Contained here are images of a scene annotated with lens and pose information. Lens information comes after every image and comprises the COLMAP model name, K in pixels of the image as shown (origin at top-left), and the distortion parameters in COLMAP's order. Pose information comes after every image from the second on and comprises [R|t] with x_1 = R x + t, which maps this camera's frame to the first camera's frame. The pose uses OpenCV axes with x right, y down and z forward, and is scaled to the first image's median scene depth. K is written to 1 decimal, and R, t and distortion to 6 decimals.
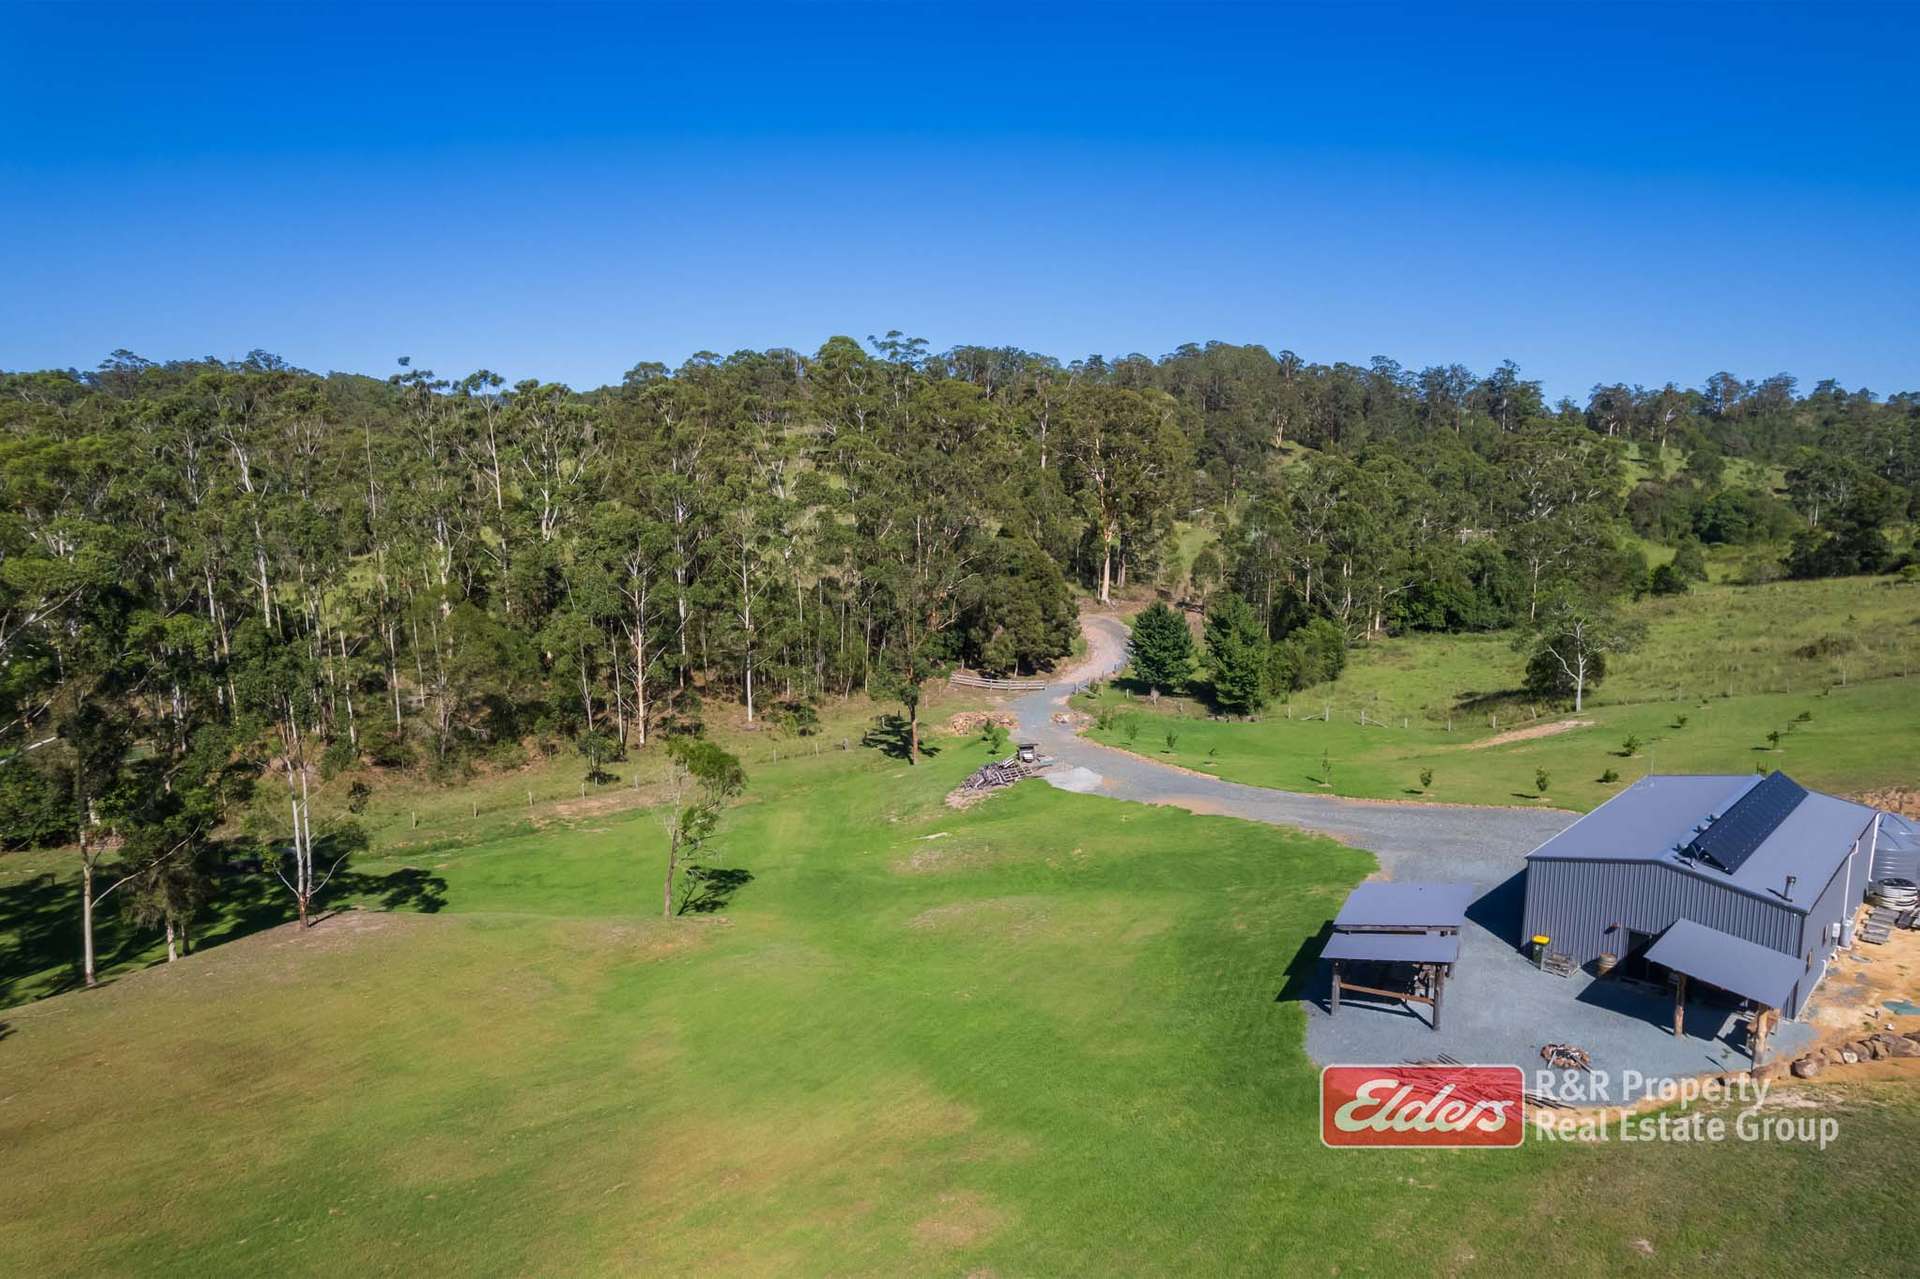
lens RADIAL K [[1230.4, 0, 962.5], [0, 1230.4, 636.9], [0, 0, 1]] dist [-0.070942, 0.061757]
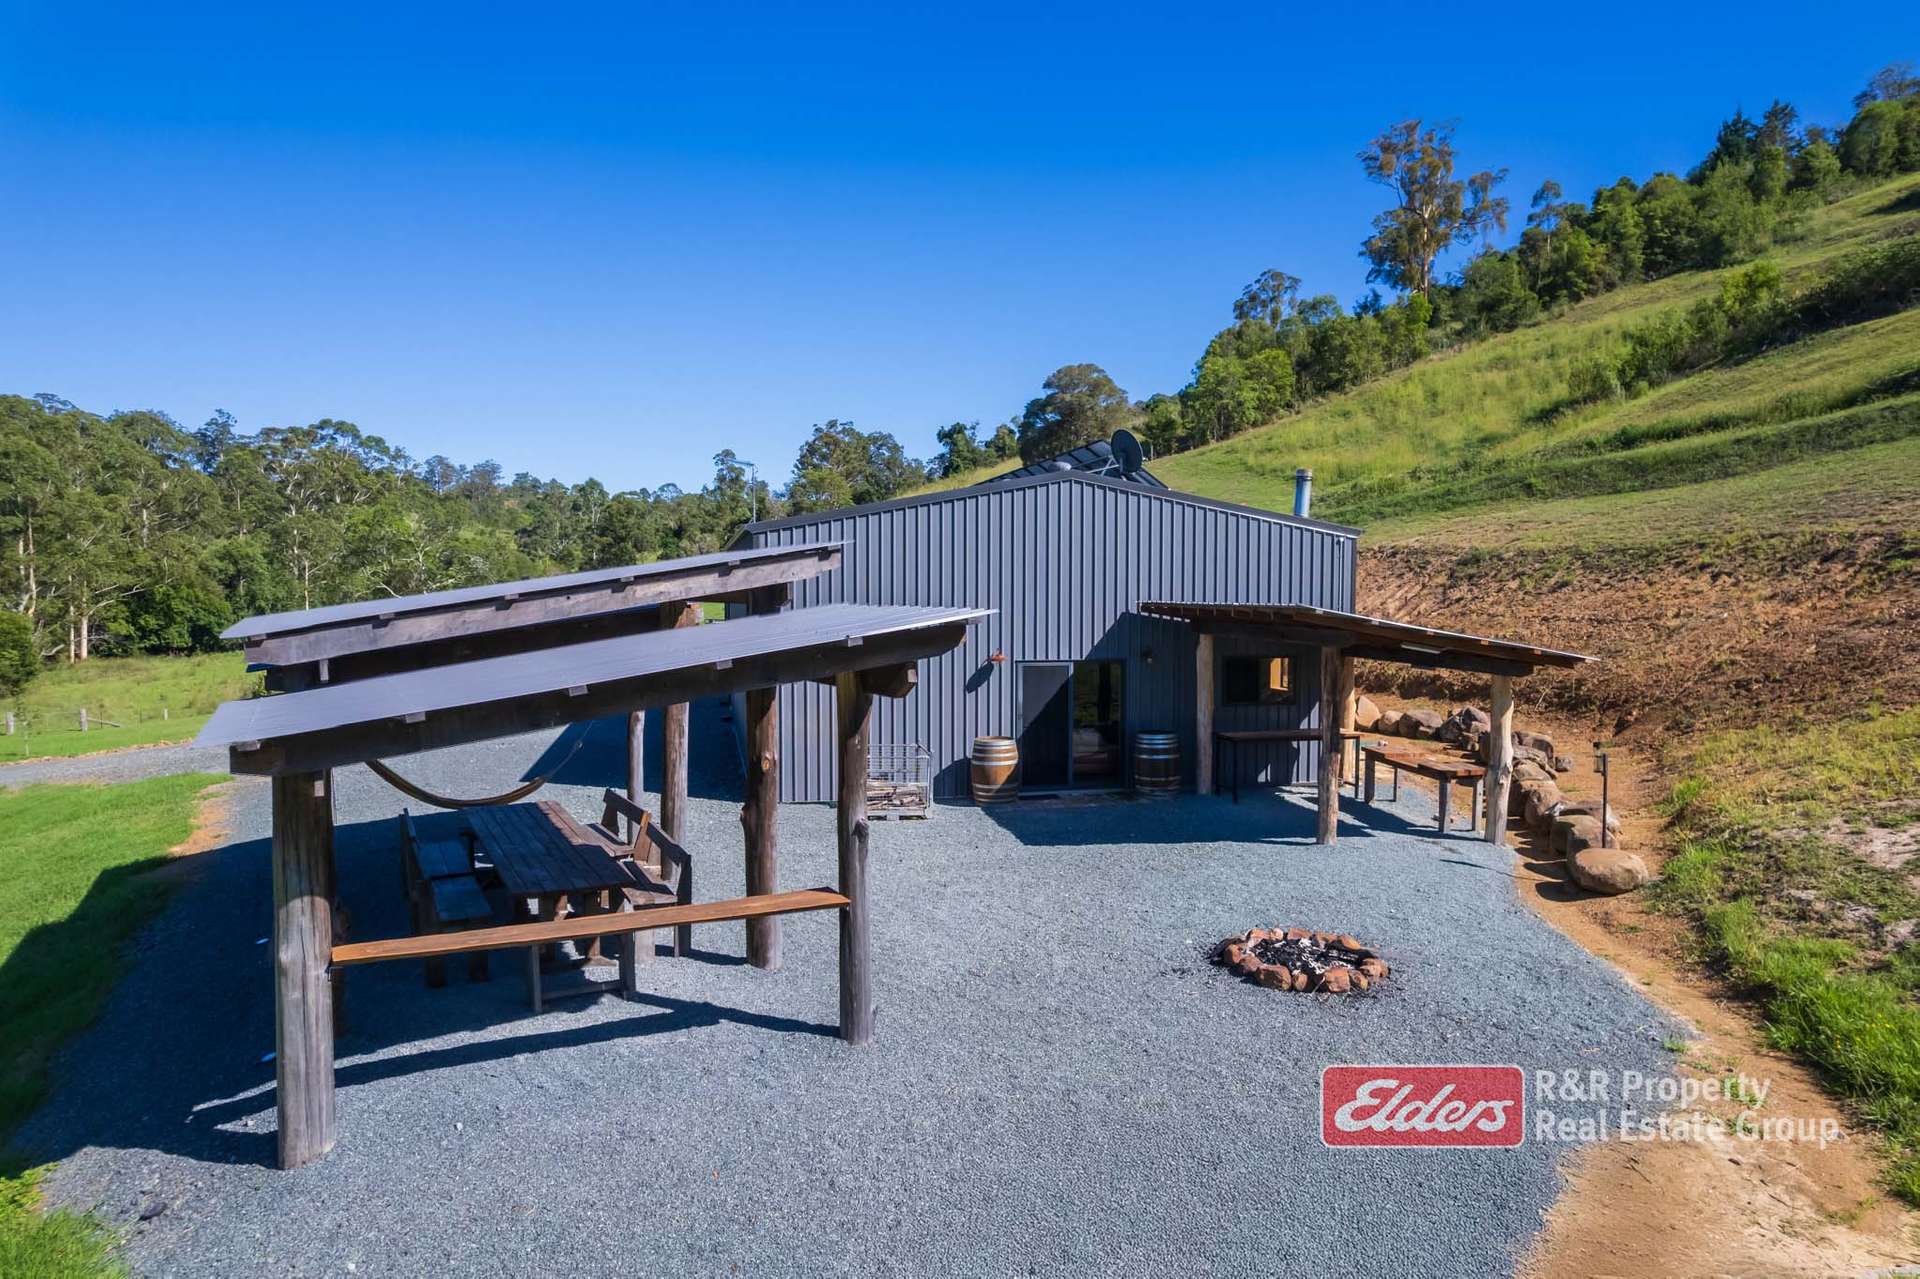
lens RADIAL K [[1240.4, 0, 965.6], [0, 1240.4, 644.3], [0, 0, 1]] dist [-0.079816, 0.076476]
pose [[0.566105, -0.042523, 0.823236, 0.047307], [0.107830, 0.993908, -0.022811, 0.053765], [-0.817250, 0.101683, 0.567241, 0.174517]]
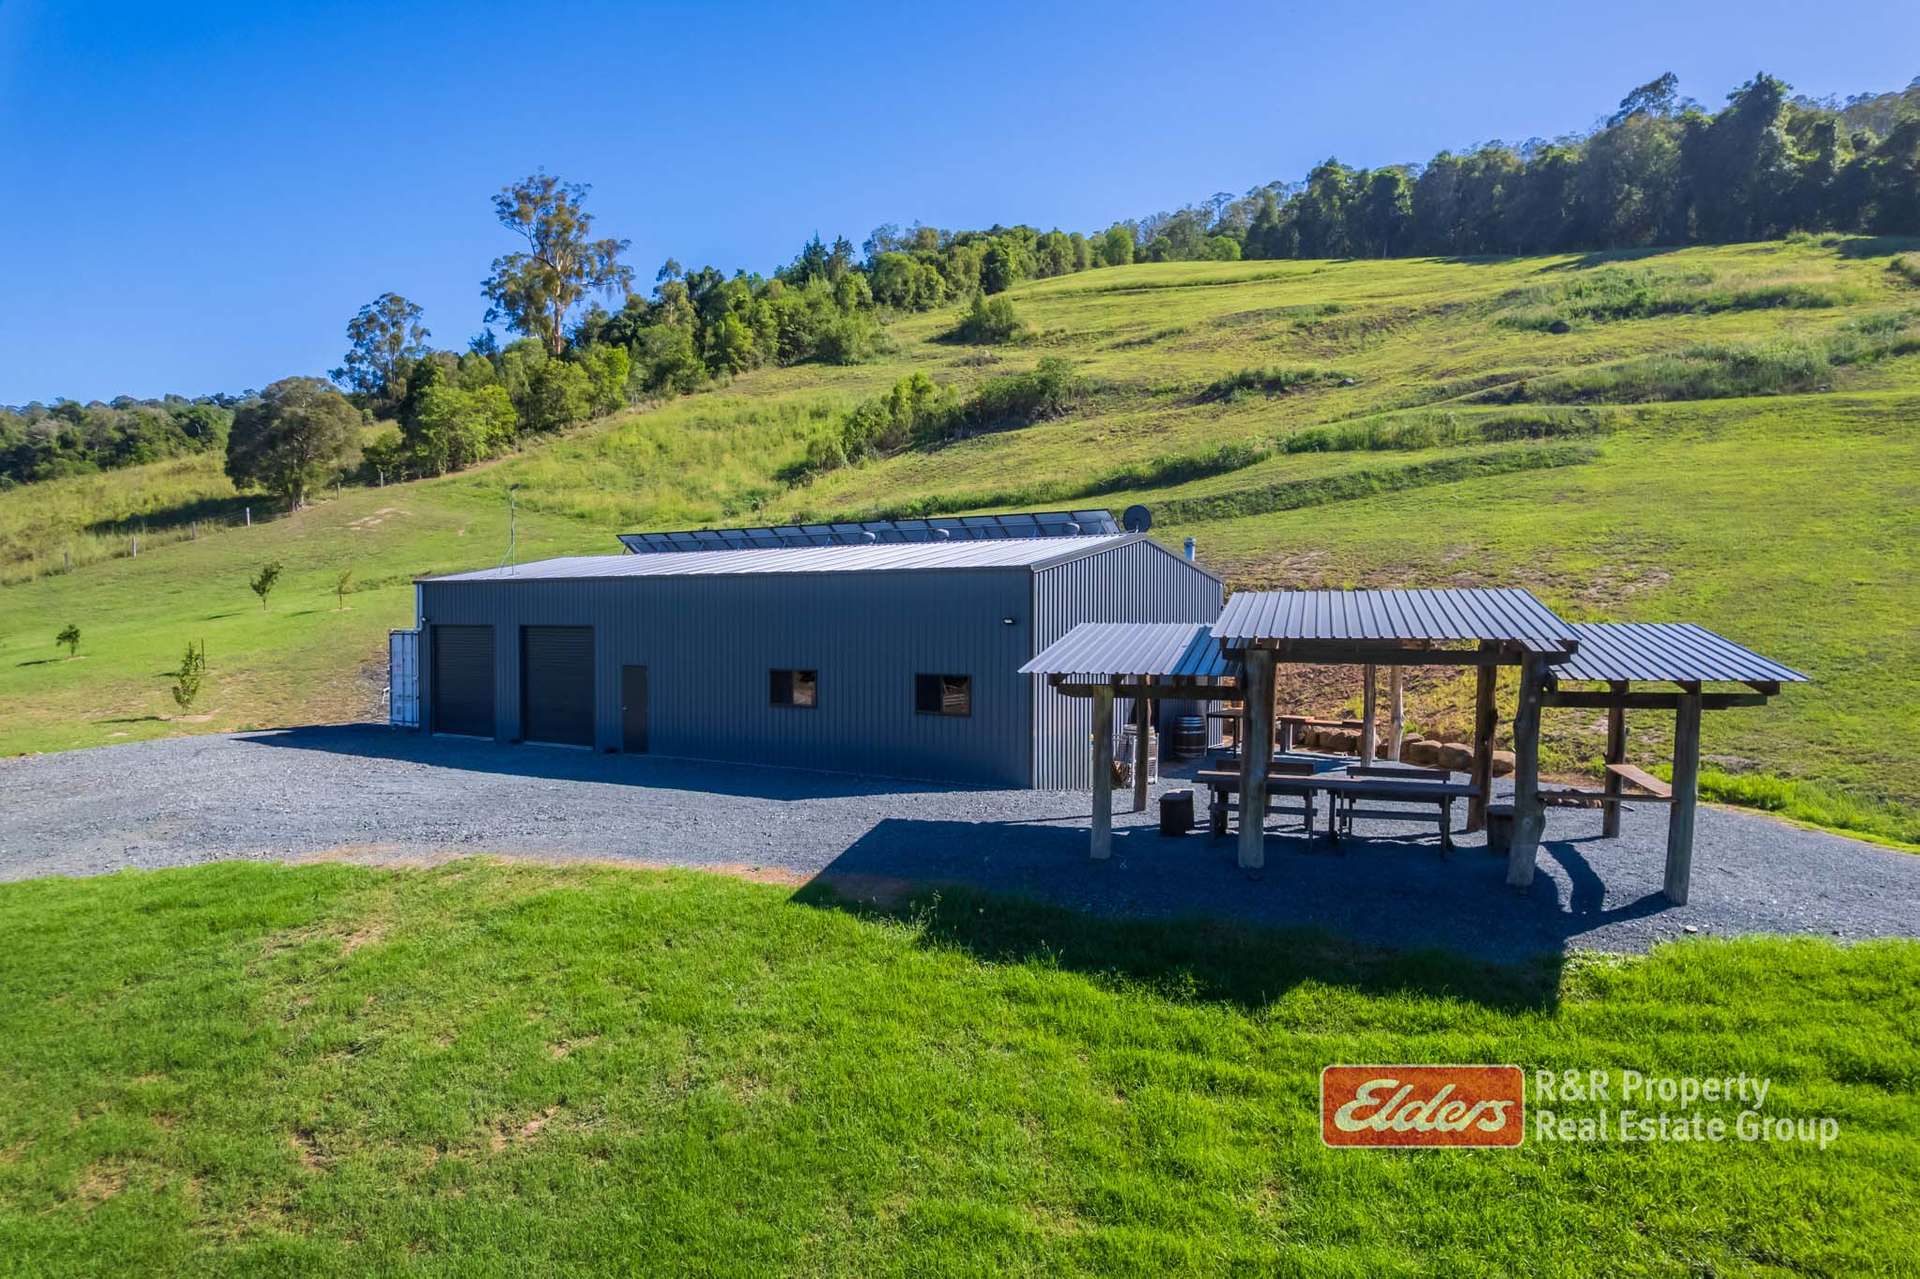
lens RADIAL K [[1240.4, 0, 965.6], [0, 1240.4, 644.3], [0, 0, 1]] dist [-0.079816, 0.076476]
pose [[-0.179775, -0.019786, 0.983509, 0.008316], [0.124785, 0.991262, 0.042752, 0.044141], [-0.975761, 0.130413, -0.175735, 0.256231]]
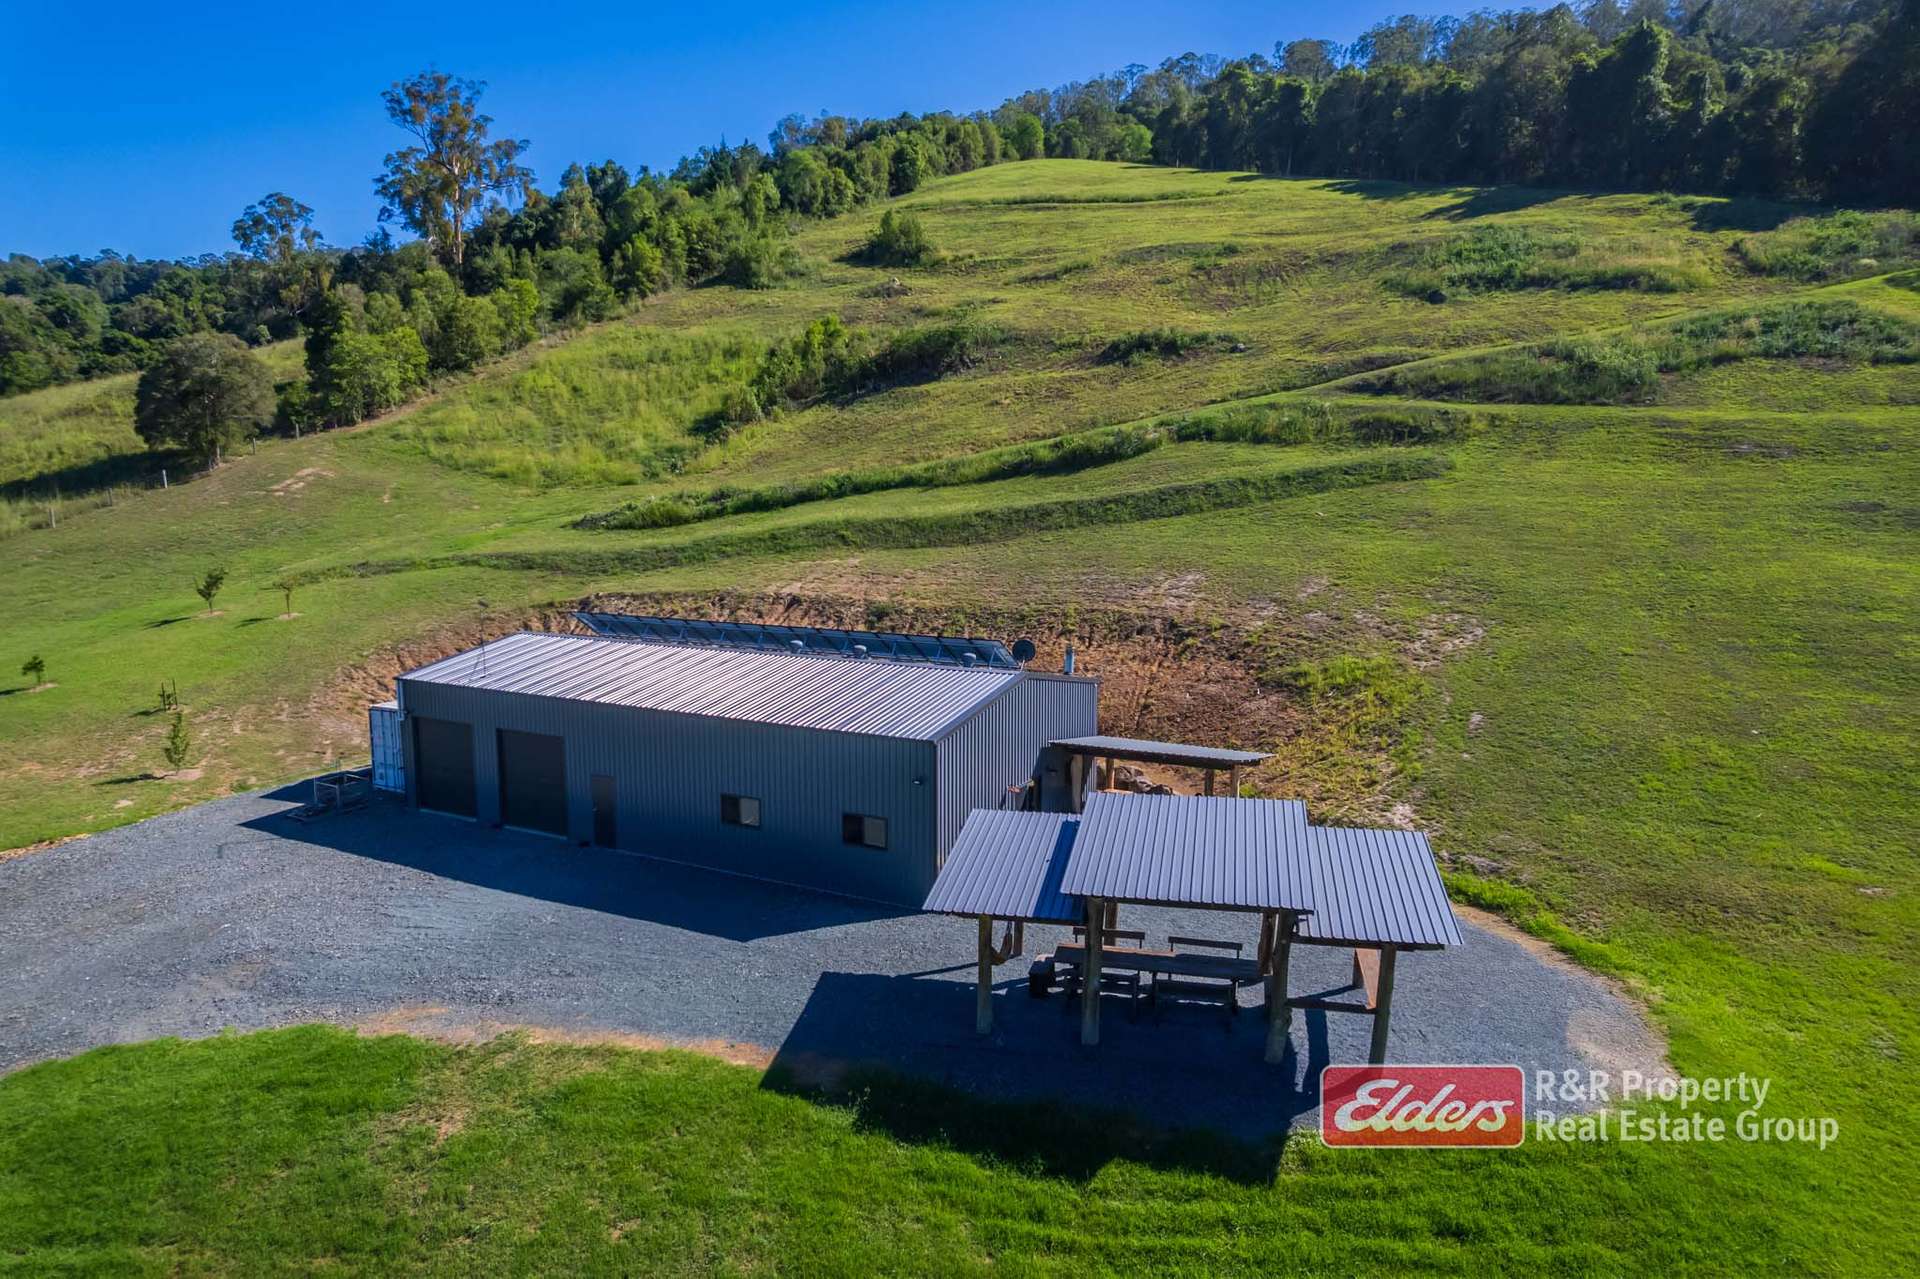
lens RADIAL K [[1240.4, 0, 965.6], [0, 1240.4, 644.3], [0, 0, 1]] dist [-0.079816, 0.076476]
pose [[-0.249194, -0.125358, 0.960306, -0.013990], [0.124802, 0.979162, 0.160205, 0.013357], [-0.960378, 0.159770, -0.228357, 0.256621]]
